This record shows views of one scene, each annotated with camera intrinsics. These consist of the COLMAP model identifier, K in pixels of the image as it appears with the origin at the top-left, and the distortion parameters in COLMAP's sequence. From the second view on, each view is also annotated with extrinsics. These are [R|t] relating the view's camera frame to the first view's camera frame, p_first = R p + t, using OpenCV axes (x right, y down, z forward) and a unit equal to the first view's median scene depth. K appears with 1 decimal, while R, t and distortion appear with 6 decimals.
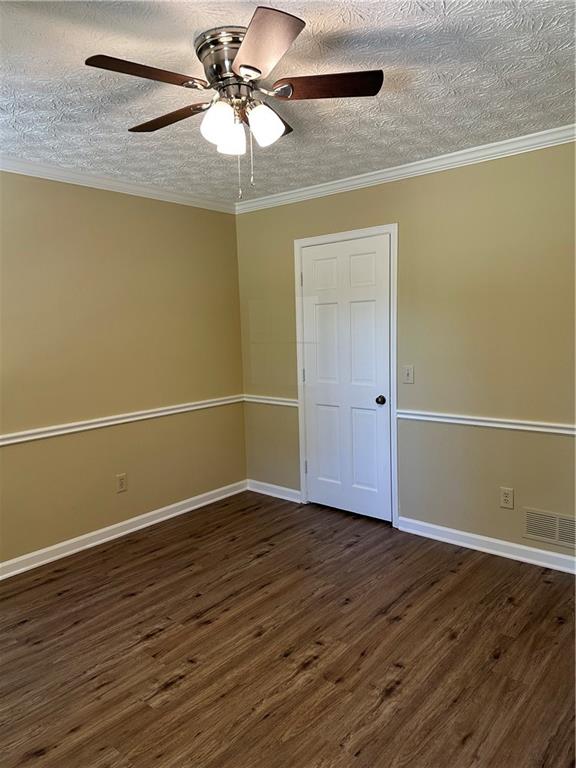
lens RADIAL K [[551.9, 0, 282.0], [0, 551.9, 390.0], [0, 0, 1]] dist [0.048261, -0.036512]
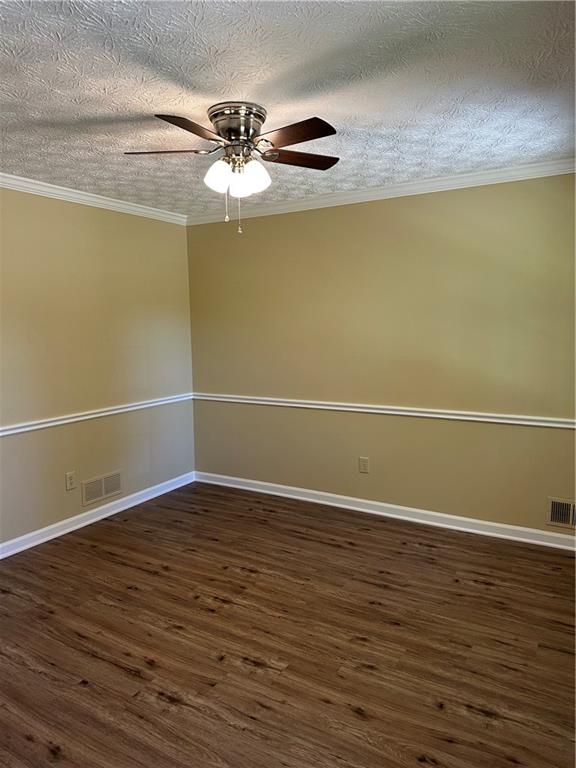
lens RADIAL K [[534.9, 0, 284.5], [0, 534.9, 387.1], [0, 0, 1]] dist [0.097181, -0.118933]
pose [[-0.173306, -0.086082, 0.981099, -0.987374], [0.134453, 0.984778, 0.110155, -0.090172], [-0.975647, 0.151002, -0.159094, 0.850650]]
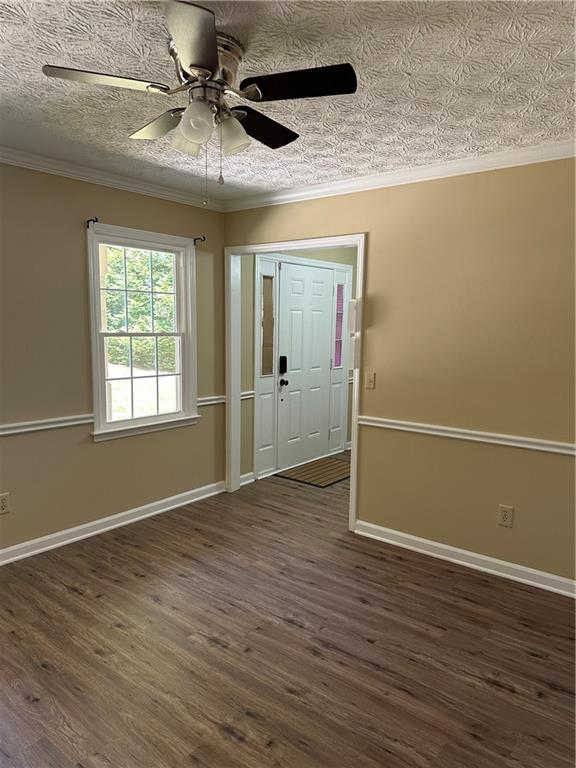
lens RADIAL K [[551.9, 0, 282.0], [0, 551.9, 390.0], [0, 0, 1]] dist [0.048261, -0.036512]
pose [[0.020606, 0.158032, -0.987219, 0.700029], [-0.132925, 0.979096, 0.153957, -0.143056], [0.990912, 0.128053, 0.041182, 0.839546]]
